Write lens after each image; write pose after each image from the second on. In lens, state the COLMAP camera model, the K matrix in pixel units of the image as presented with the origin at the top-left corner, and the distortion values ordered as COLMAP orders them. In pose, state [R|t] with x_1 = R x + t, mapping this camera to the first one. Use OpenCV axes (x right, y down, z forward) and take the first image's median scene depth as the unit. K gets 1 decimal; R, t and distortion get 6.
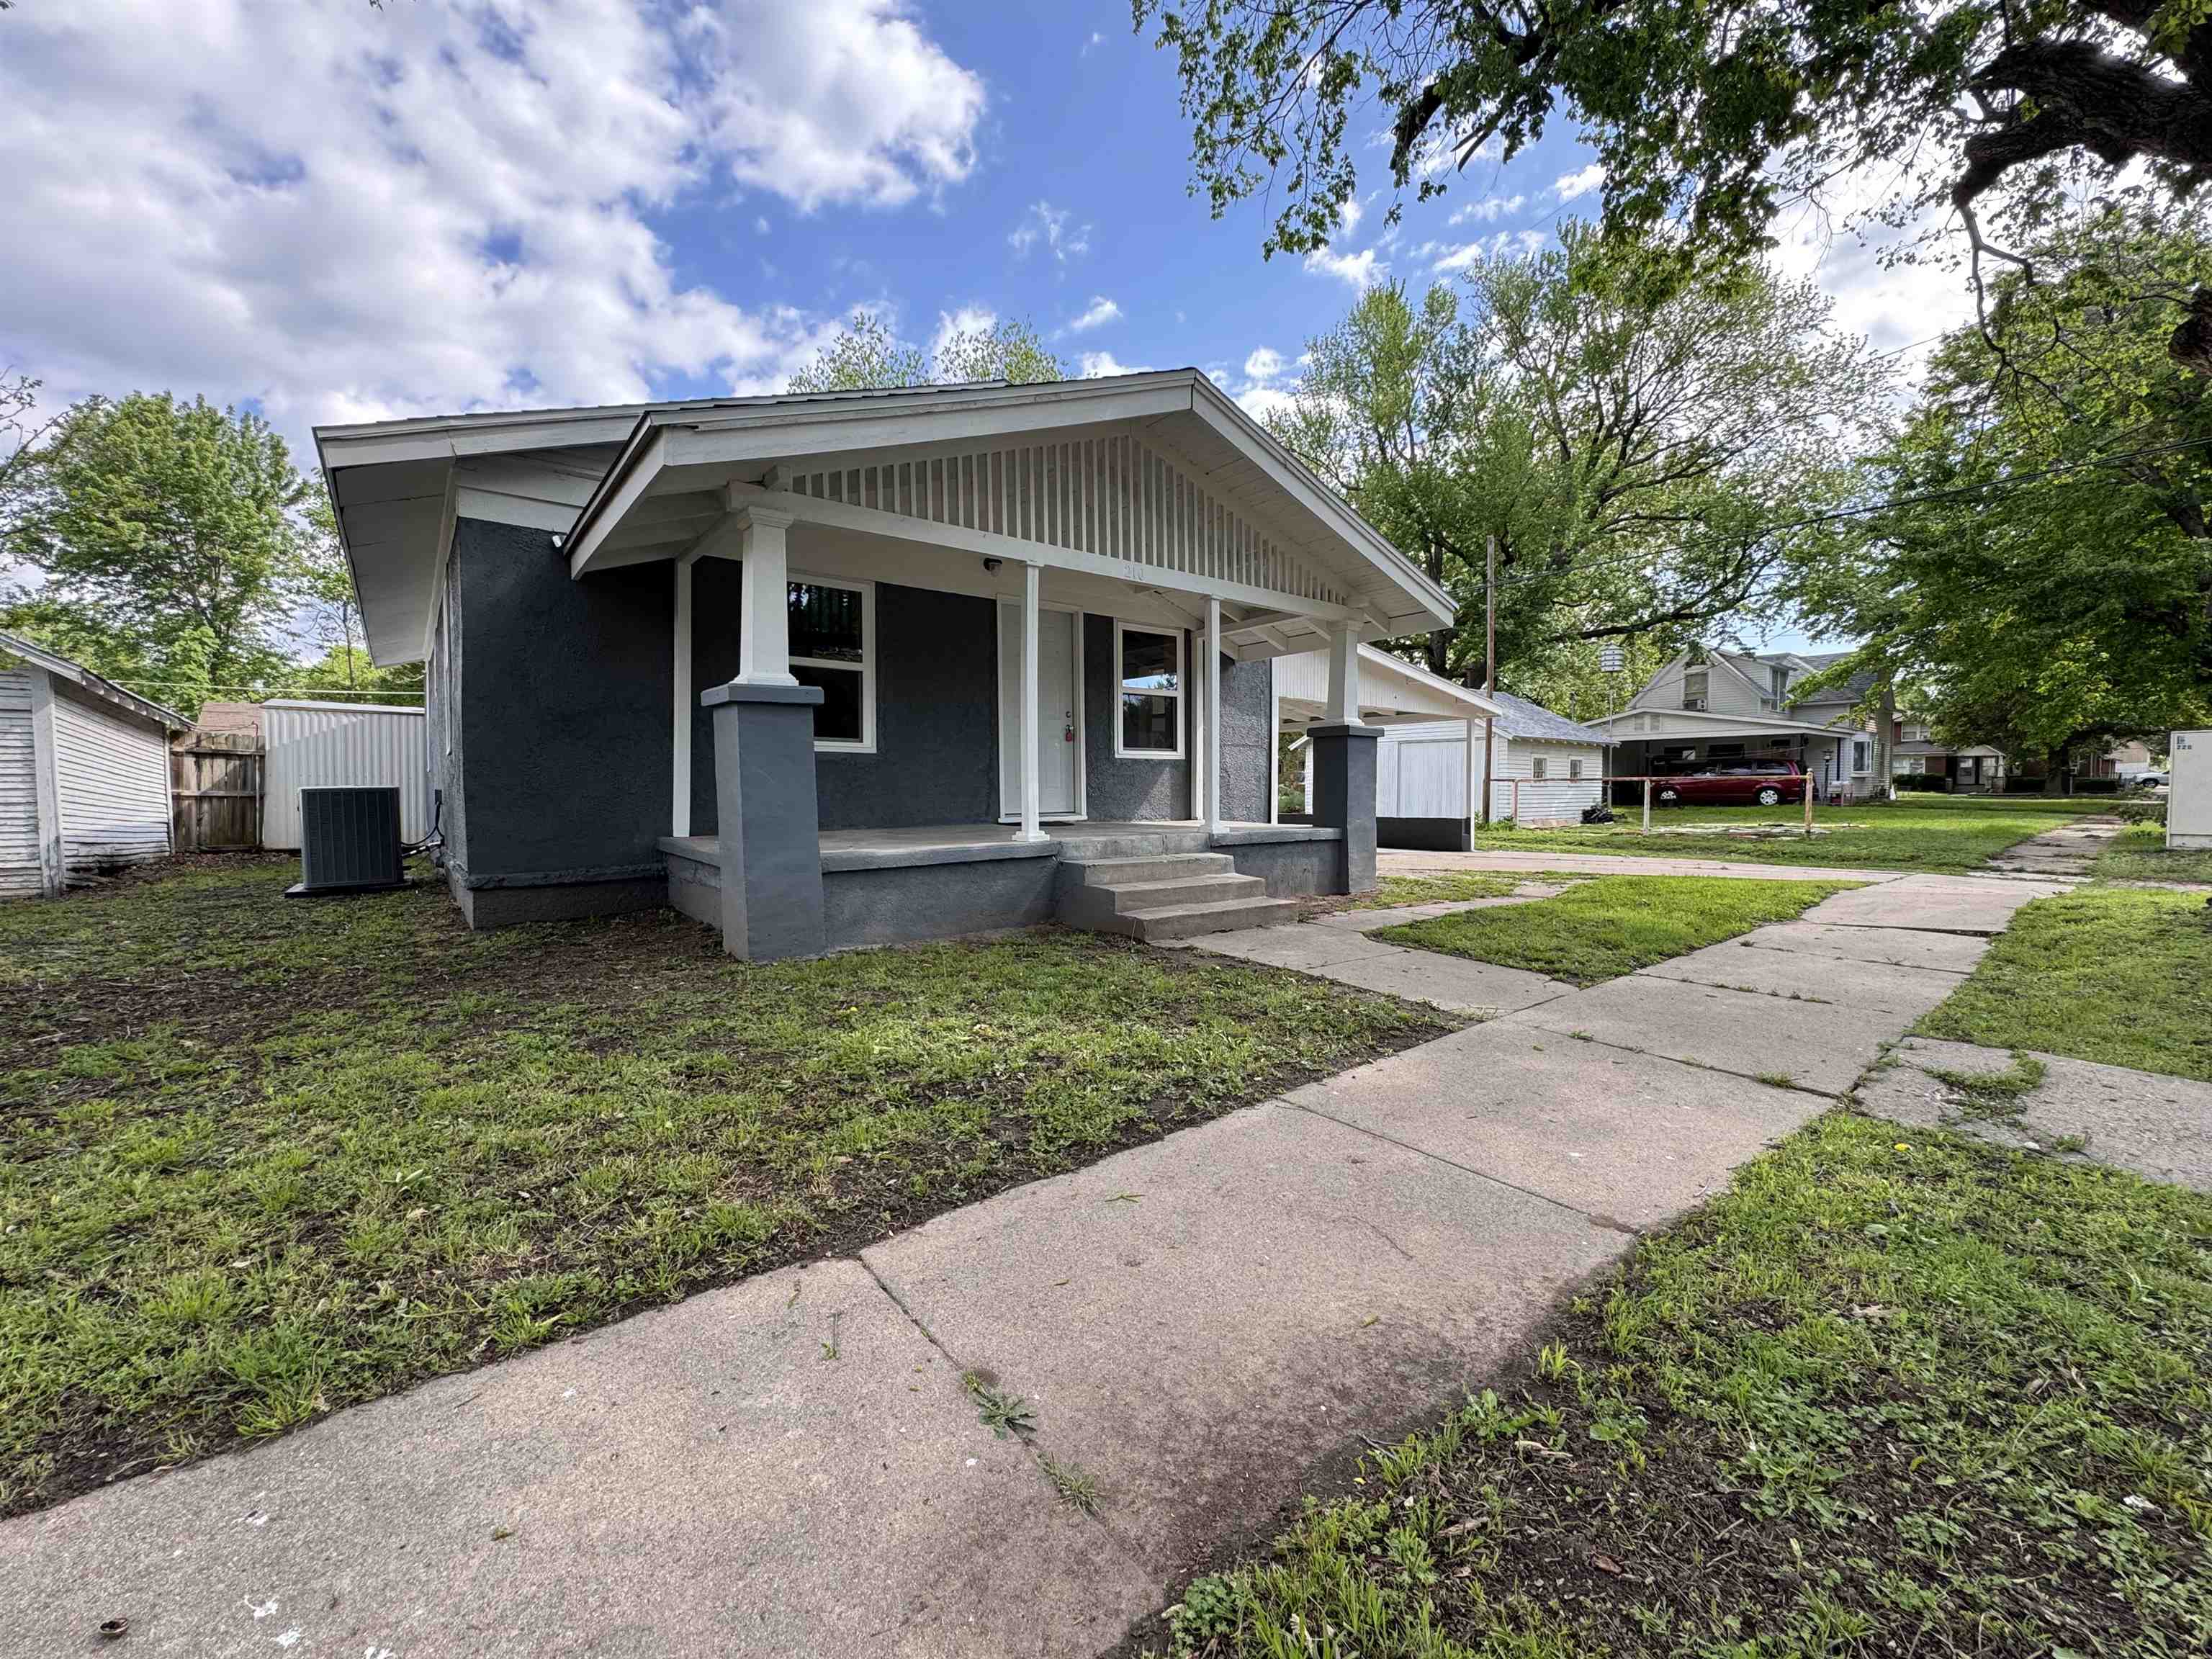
lens RADIAL K [[885.5, 0, 1106.0], [0, 885.5, 829.5], [0, 0, 1]] dist [-0.001276, -0.000055]
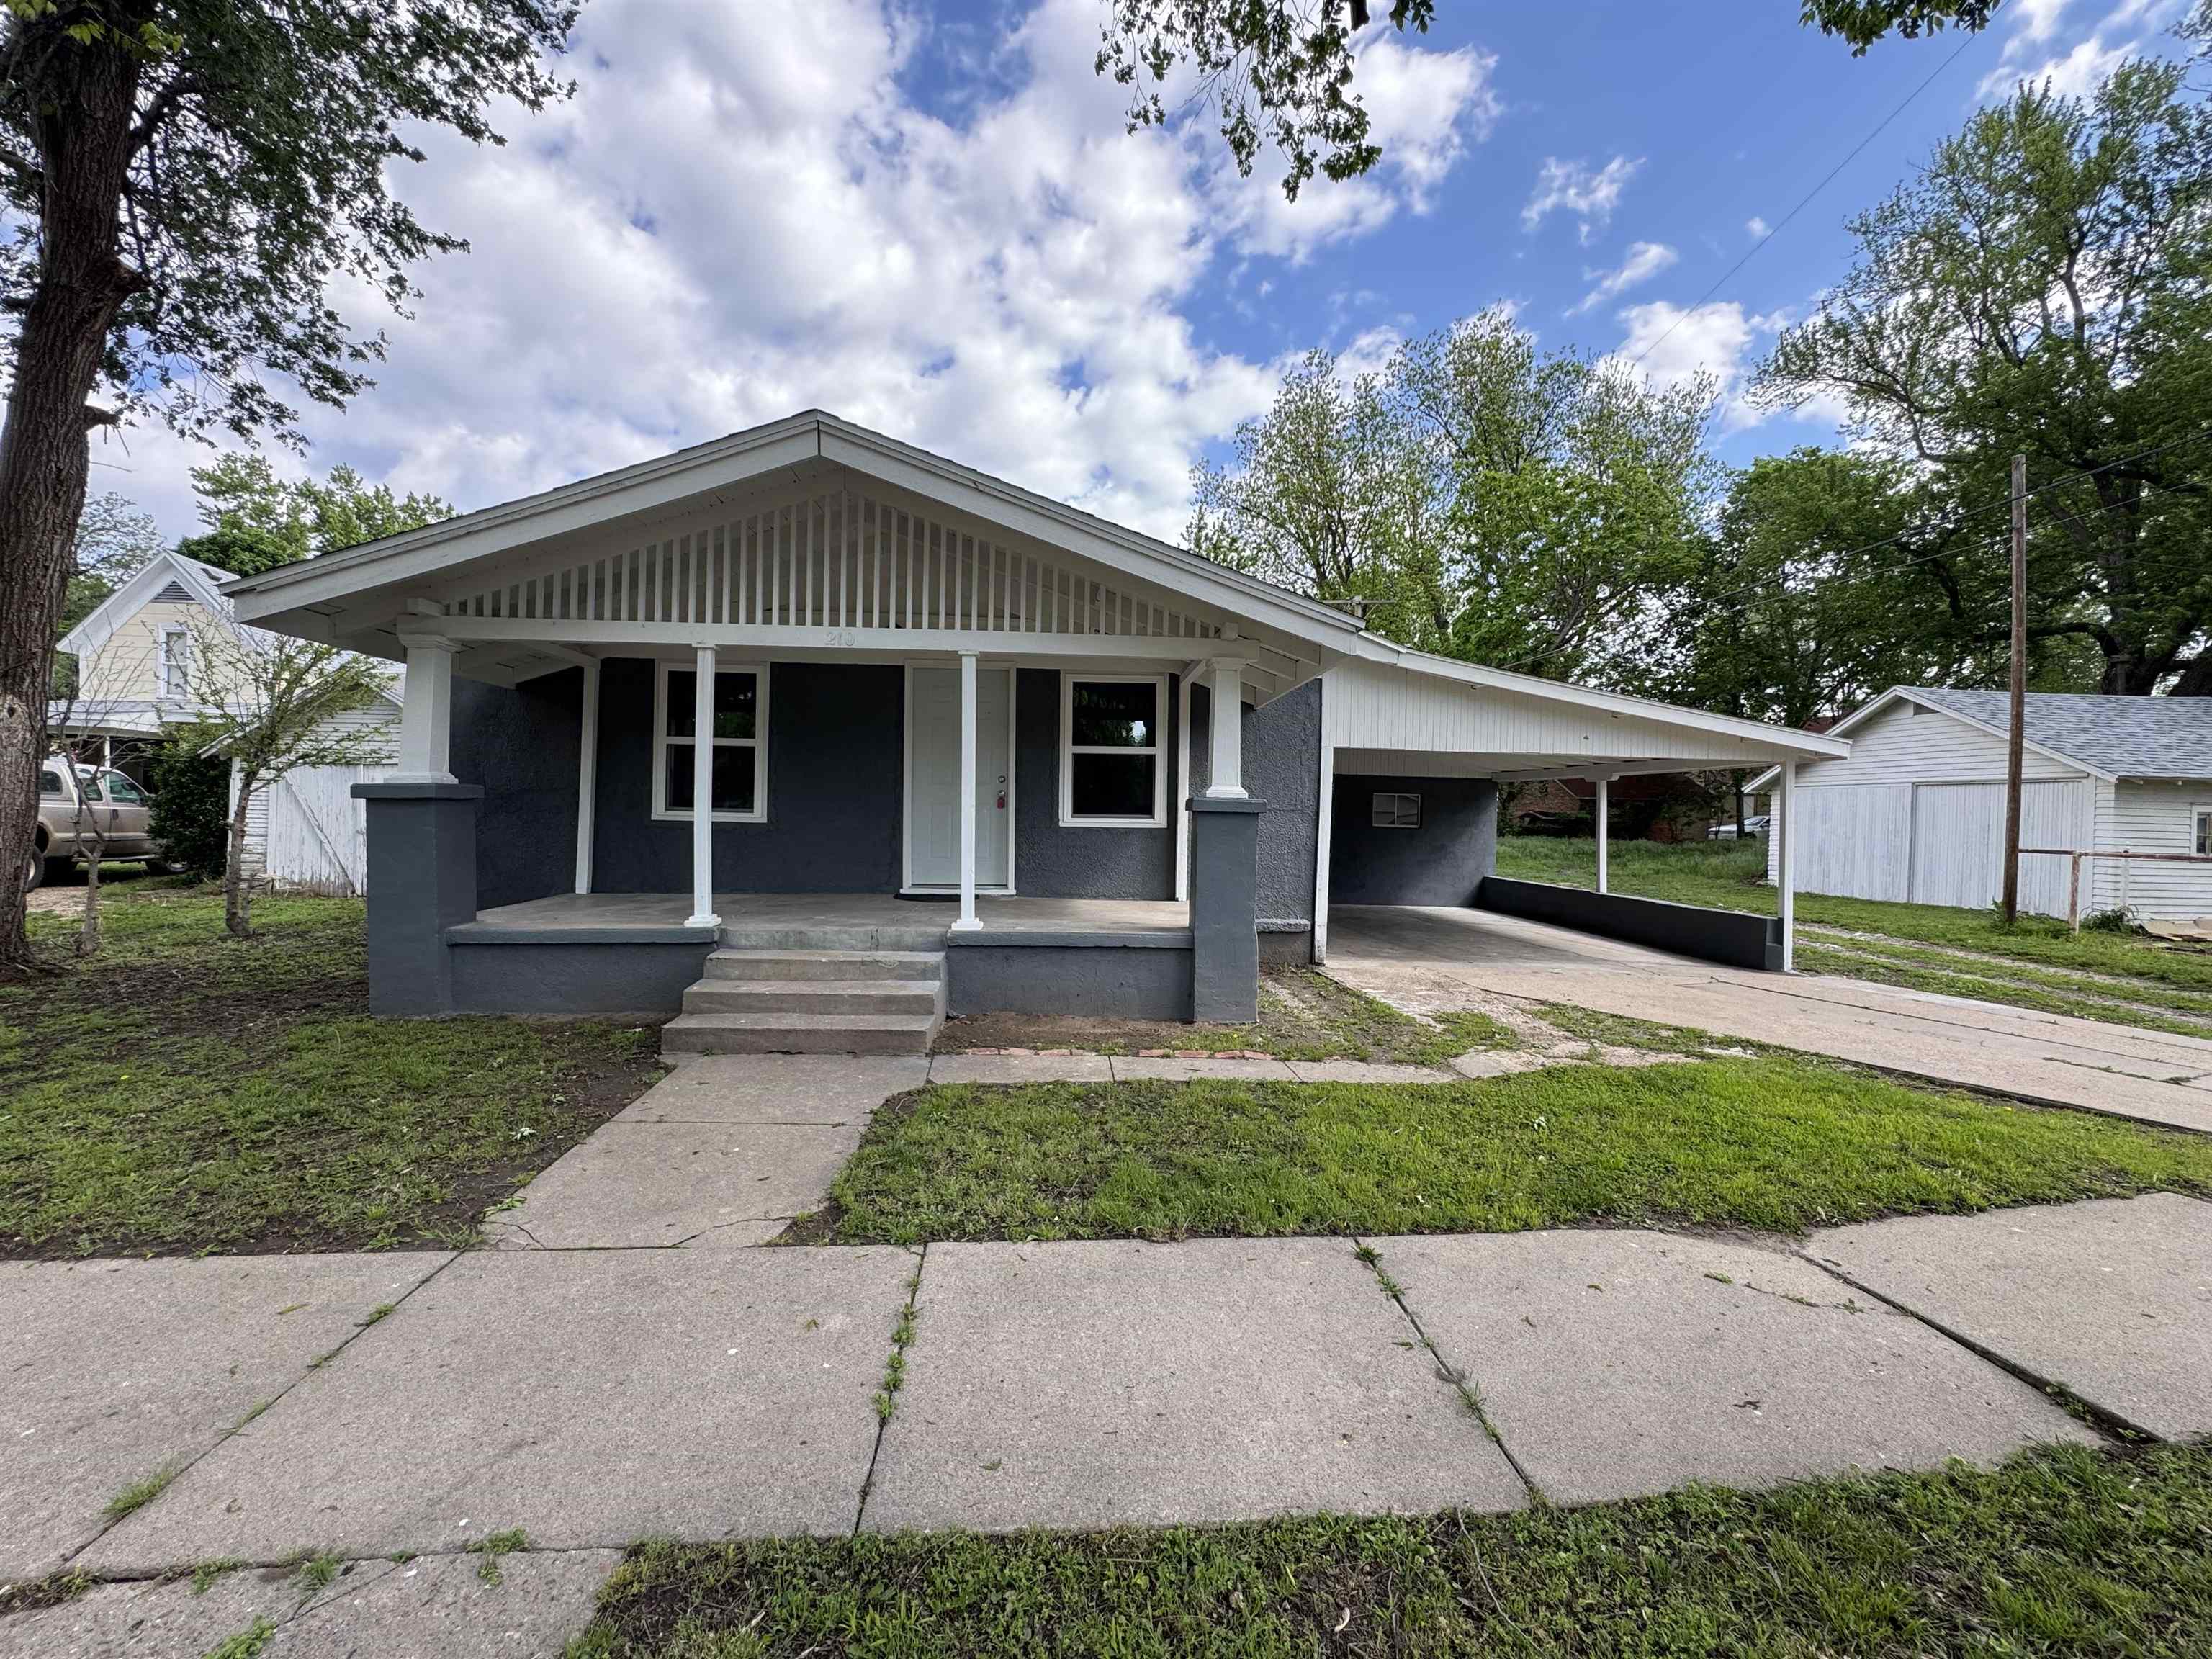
lens RADIAL K [[885.5, 0, 1106.0], [0, 885.5, 829.5], [0, 0, 1]] dist [-0.001276, -0.000055]
pose [[0.819467, 0.029672, -0.572358, 0.549826], [-0.046380, 0.998817, -0.014623, -0.065761], [0.571246, 0.038529, 0.819874, 0.294283]]
